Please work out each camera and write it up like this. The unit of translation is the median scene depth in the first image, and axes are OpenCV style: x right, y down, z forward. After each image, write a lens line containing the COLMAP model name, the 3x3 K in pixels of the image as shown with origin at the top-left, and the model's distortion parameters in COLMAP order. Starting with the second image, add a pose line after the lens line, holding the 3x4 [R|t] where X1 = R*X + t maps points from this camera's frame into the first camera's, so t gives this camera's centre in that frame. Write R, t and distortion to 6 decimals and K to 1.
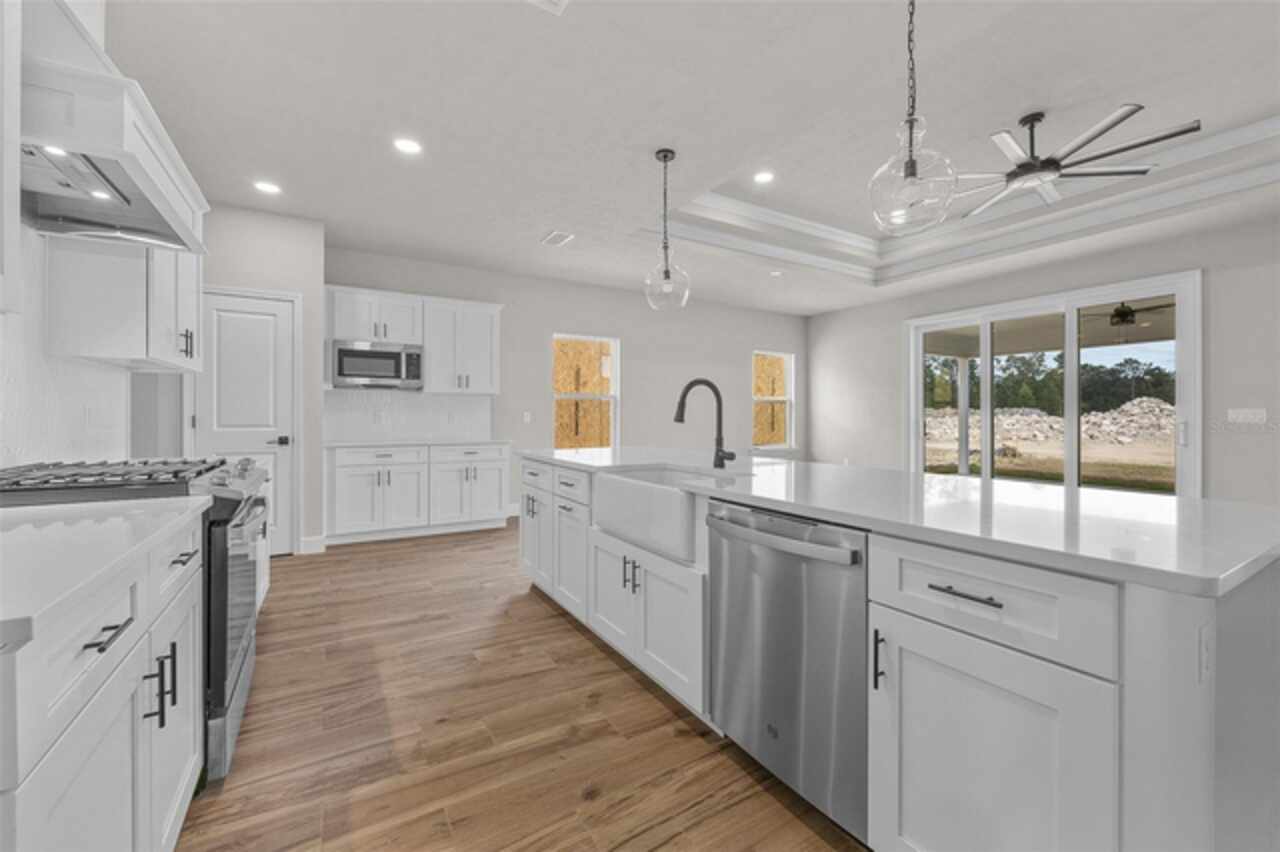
lens RADIAL K [[509.2, 0, 636.6], [0, 509.2, 419.4], [0, 0, 1]] dist [-0.003161, 0.000178]
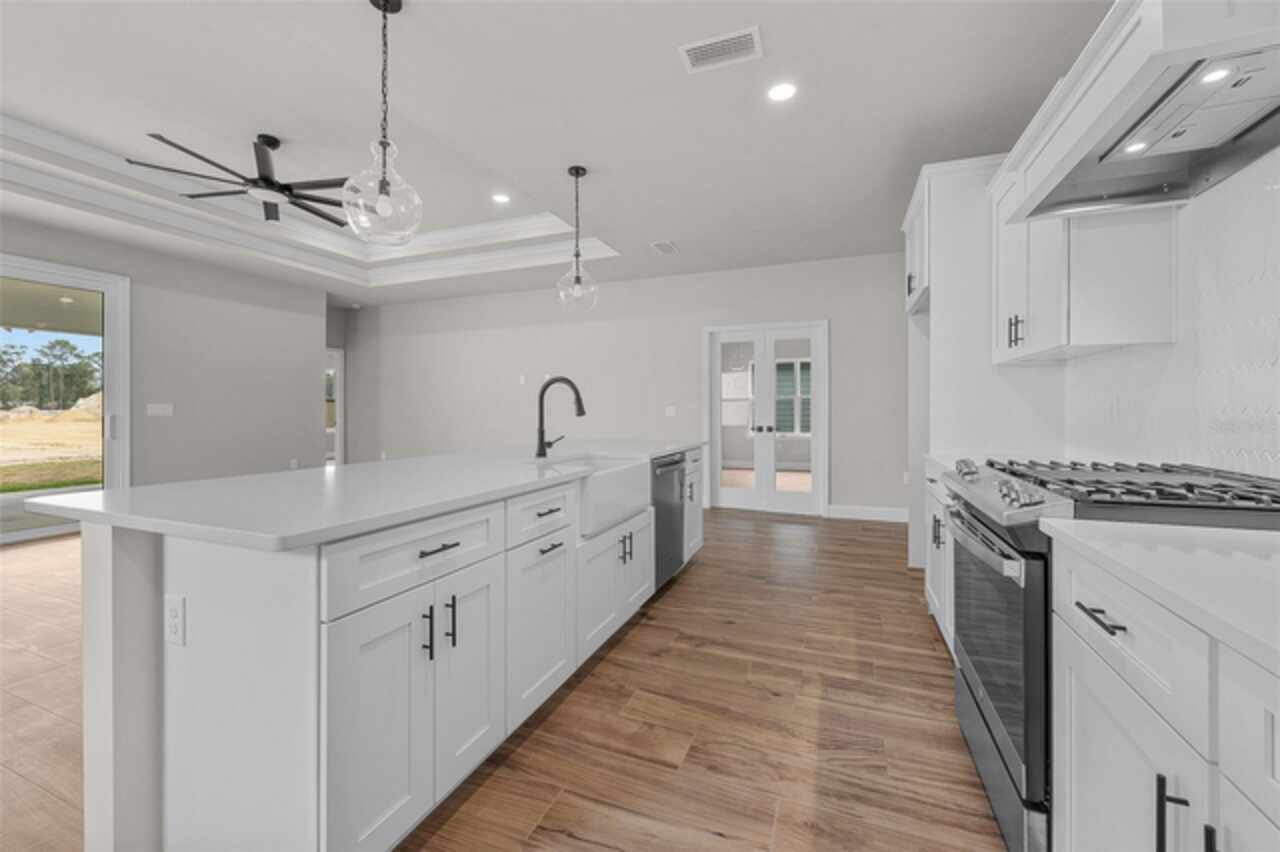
lens RADIAL K [[509.2, 0, 640.0], [0, 509.2, 413.1], [0, 0, 1]] dist [-0.003161, 0.000178]
pose [[-0.605110, -0.004790, 0.796128, -0.844366], [0.003619, 0.999955, 0.008766, -0.009845], [-0.796134, 0.008185, -0.605065, 1.490441]]
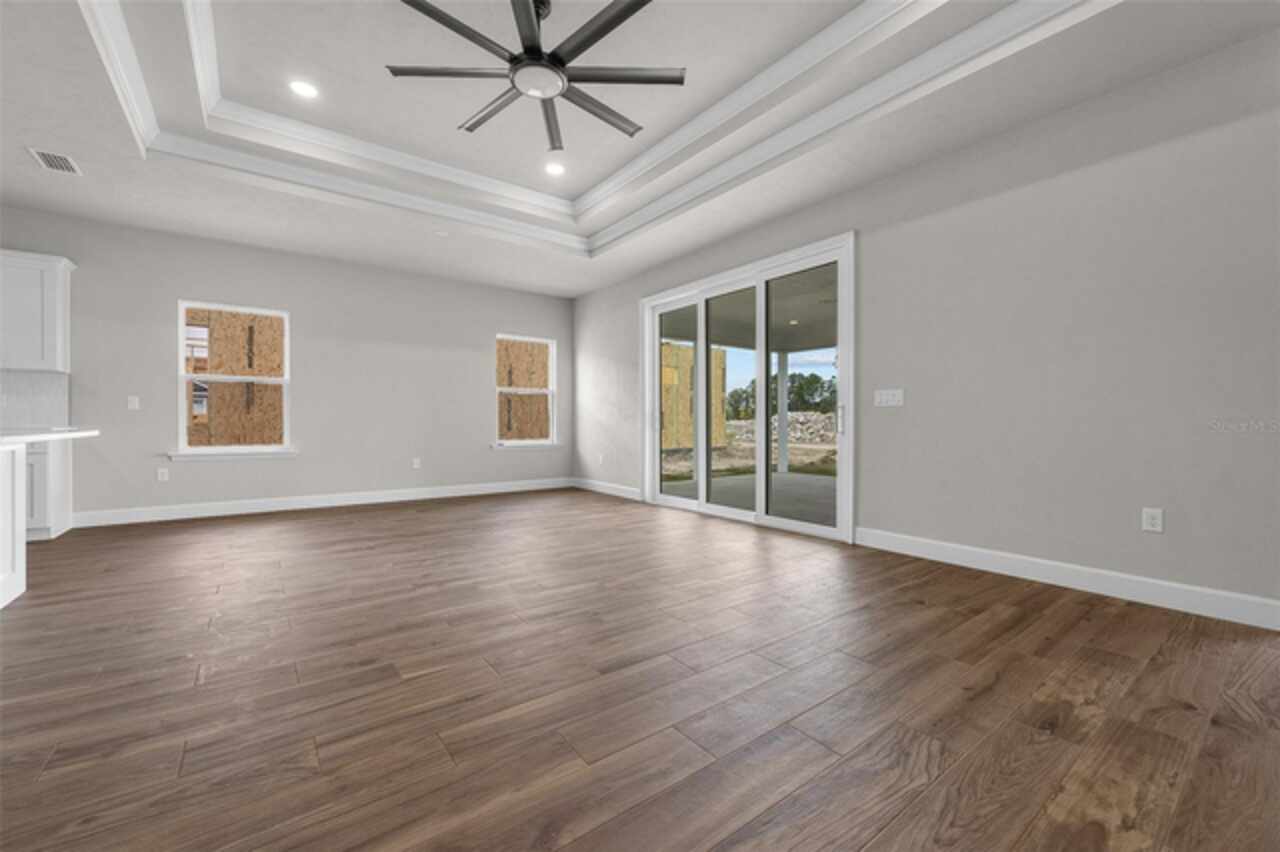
lens RADIAL K [[509.2, 0, 640.8], [0, 509.2, 420.7], [0, 0, 1]] dist [-0.003161, 0.000178]
pose [[0.993327, -0.006290, 0.115164, 1.232945], [0.006427, 0.999979, -0.000818, 0.054343], [-0.115157, 0.001553, 0.993346, 0.331625]]
